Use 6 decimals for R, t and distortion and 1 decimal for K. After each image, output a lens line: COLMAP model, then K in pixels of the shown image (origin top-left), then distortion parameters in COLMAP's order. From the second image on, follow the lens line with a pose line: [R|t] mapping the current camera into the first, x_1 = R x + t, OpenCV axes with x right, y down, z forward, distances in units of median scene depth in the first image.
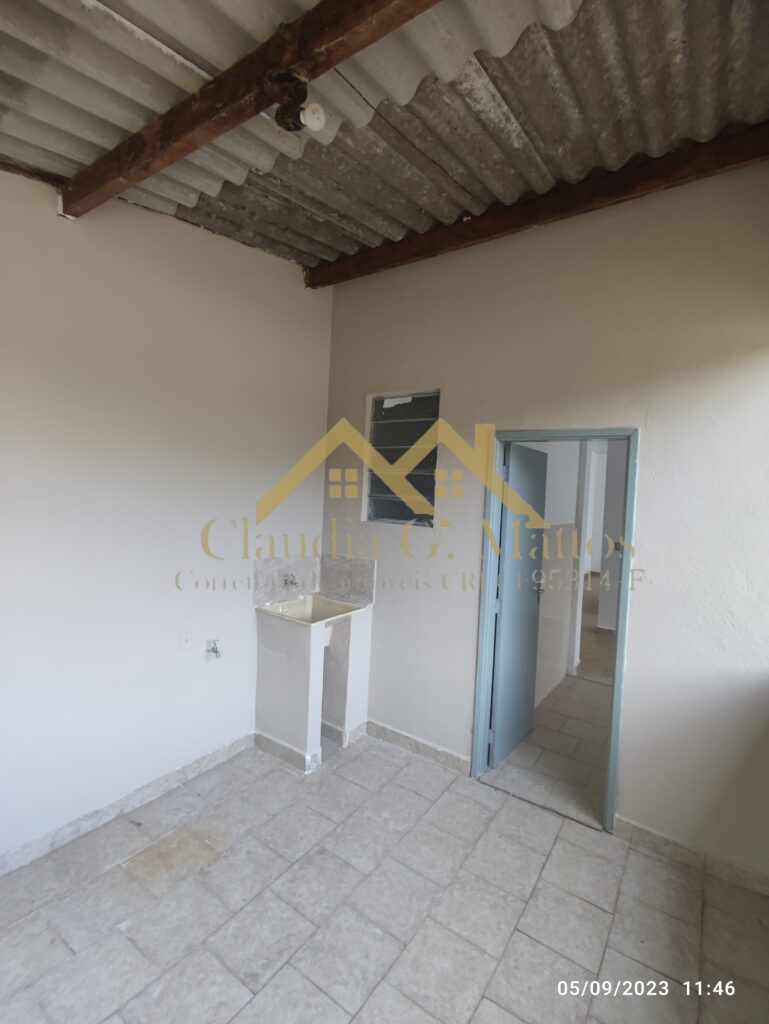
lens RADIAL K [[468.3, 0, 394.4], [0, 468.3, 506.9], [0, 0, 1]] dist [0.009841, -0.008863]
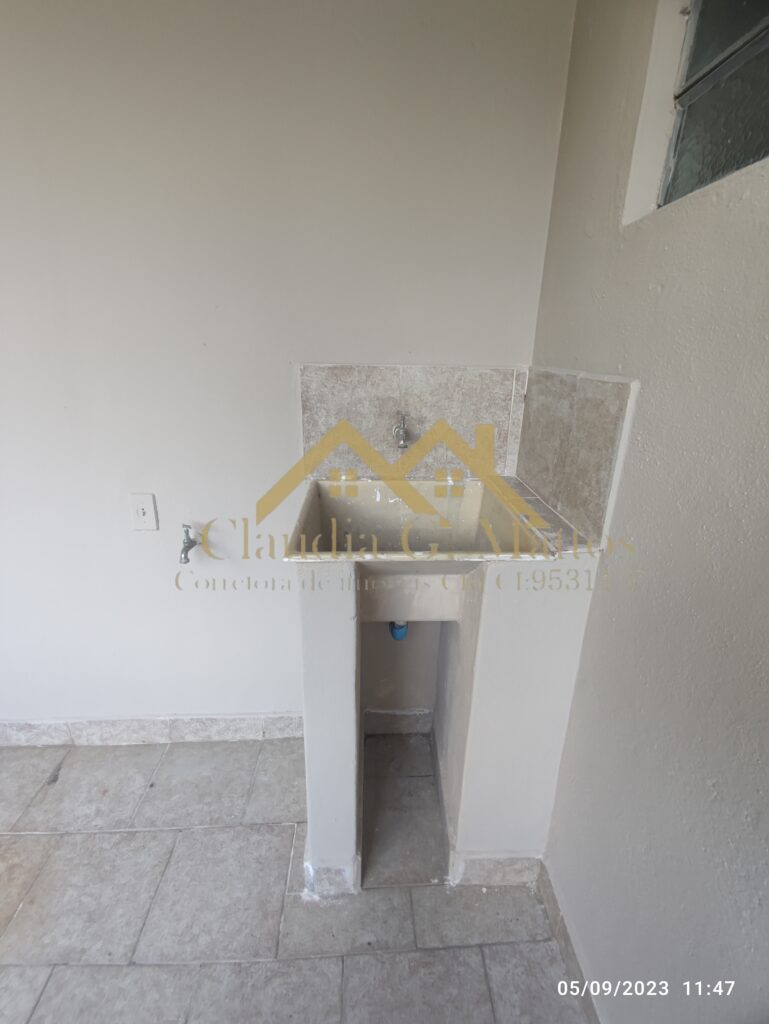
lens RADIAL K [[468.3, 0, 385.6], [0, 468.3, 508.4], [0, 0, 1]] dist [0.009841, -0.008863]
pose [[0.614405, 0.230157, -0.754675, 0.098477], [-0.026990, 0.962078, 0.271437, 0.149794], [0.788529, -0.146403, 0.597317, 0.977506]]
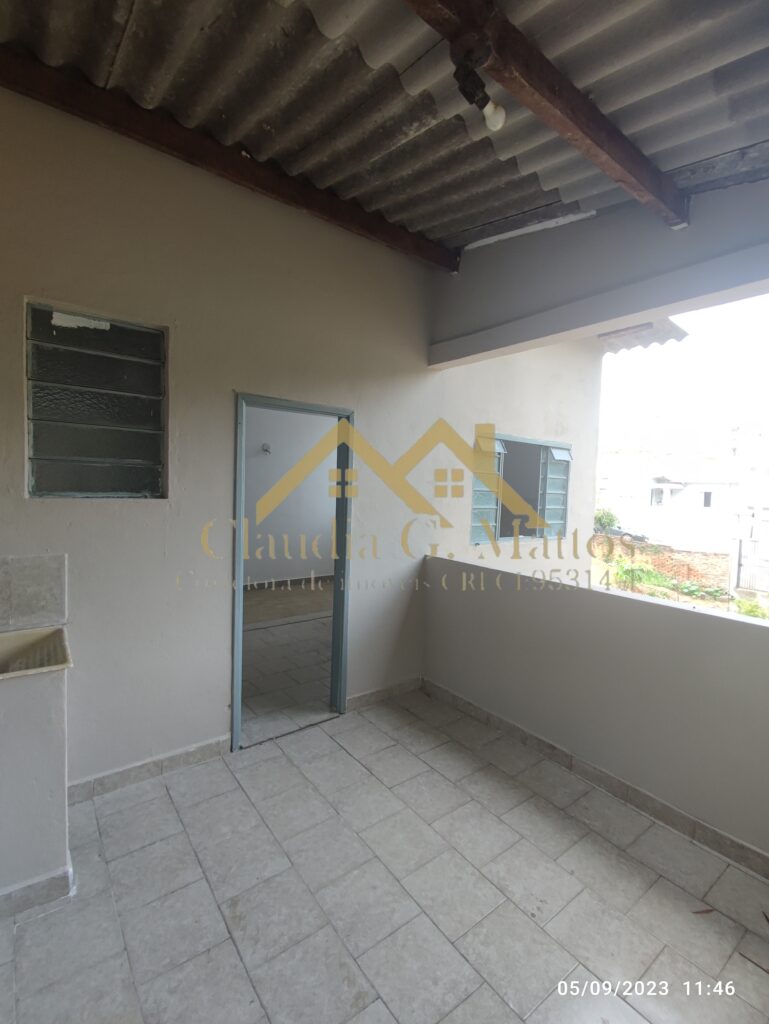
lens RADIAL K [[468.3, 0, 393.5], [0, 468.3, 509.4], [0, 0, 1]] dist [0.009841, -0.008863]
pose [[0.304212, -0.091175, 0.948231, -0.694459], [0.021853, 0.995815, 0.088739, -0.000402], [-0.952354, -0.006273, 0.304931, 0.447526]]
